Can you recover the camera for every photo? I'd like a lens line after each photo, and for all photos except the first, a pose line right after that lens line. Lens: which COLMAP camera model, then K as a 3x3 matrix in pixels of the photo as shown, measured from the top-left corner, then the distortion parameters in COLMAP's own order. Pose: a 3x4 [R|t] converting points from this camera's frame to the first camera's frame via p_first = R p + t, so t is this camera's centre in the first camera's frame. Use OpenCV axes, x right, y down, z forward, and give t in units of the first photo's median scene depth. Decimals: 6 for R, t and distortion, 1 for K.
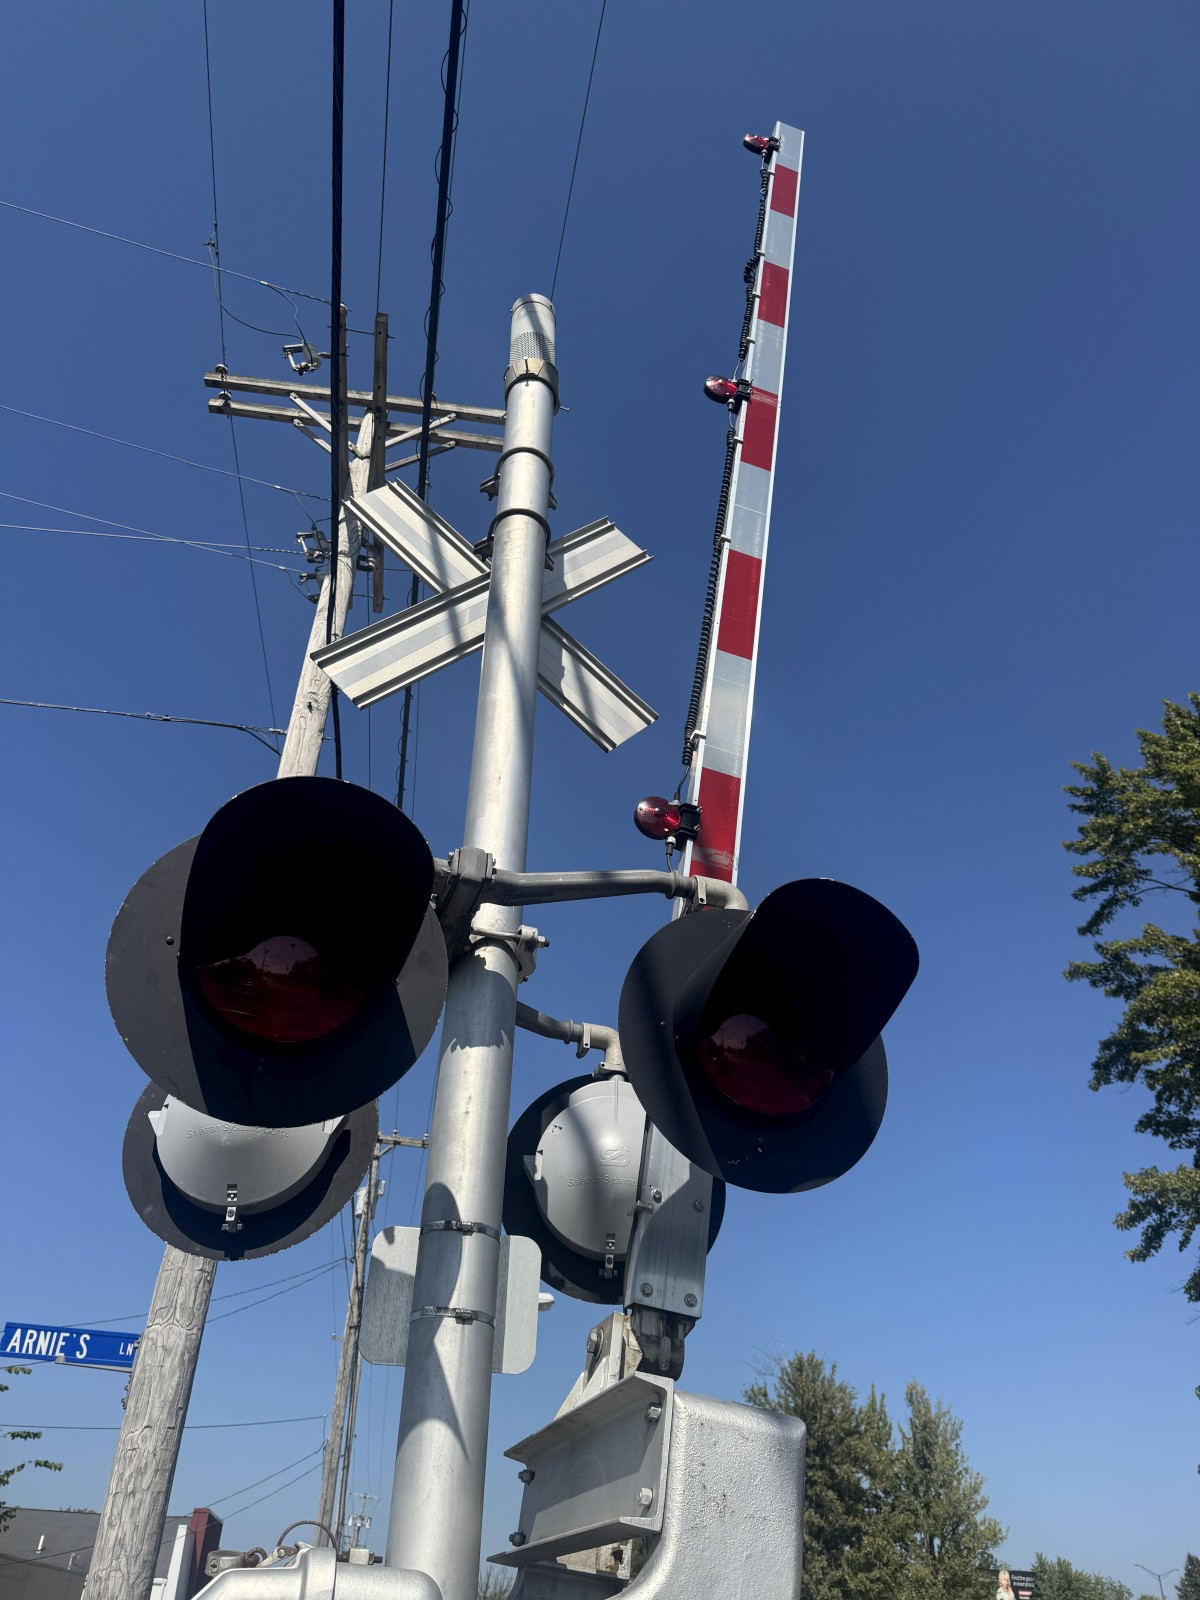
lens RADIAL K [[1135.0, 0, 600.0], [0, 1135.0, 800.0], [0, 0, 1]] dist [0.091323, -0.215605]
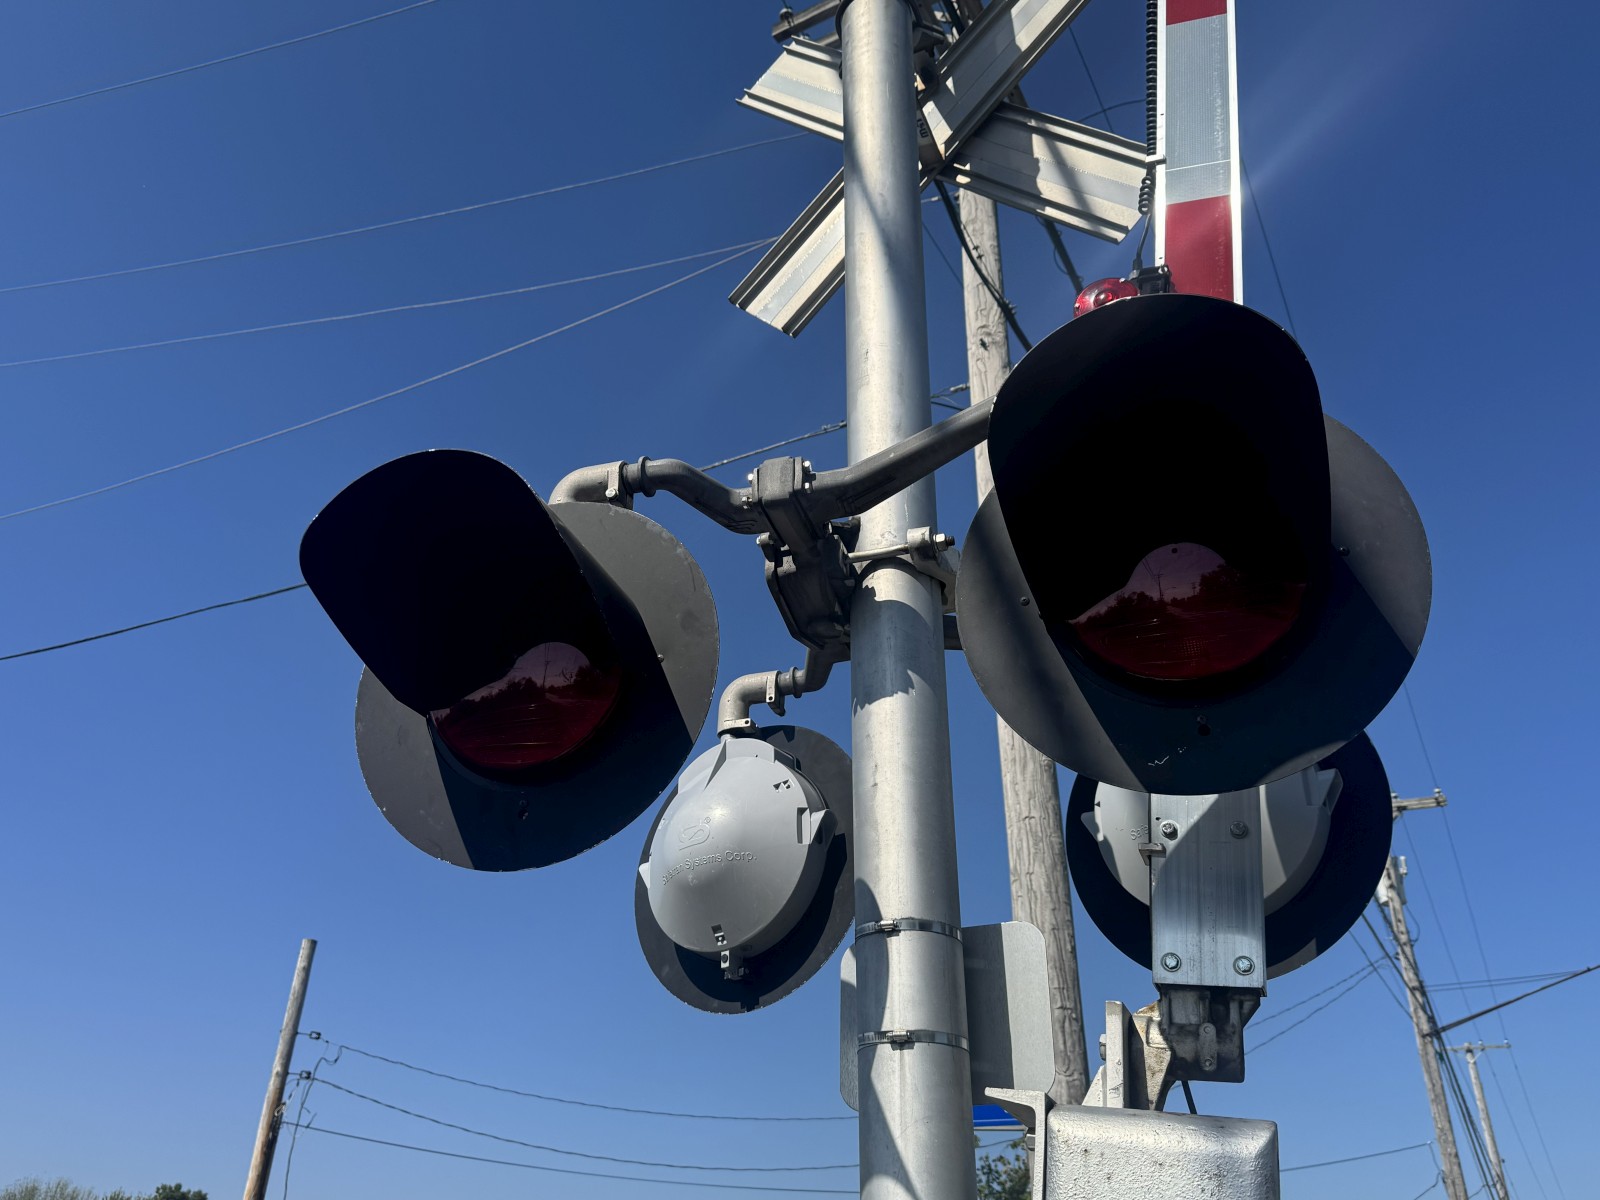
lens RADIAL K [[1364.5, 0, 800.0], [0, 1364.5, 600.0], [0, 0, 1]] dist [0.062523, -0.118553]
pose [[0.792203, -0.309827, -0.525759, 0.335882], [0.365112, 0.930962, 0.001533, 0.131734], [0.488987, -0.193175, 0.850632, 0.215243]]
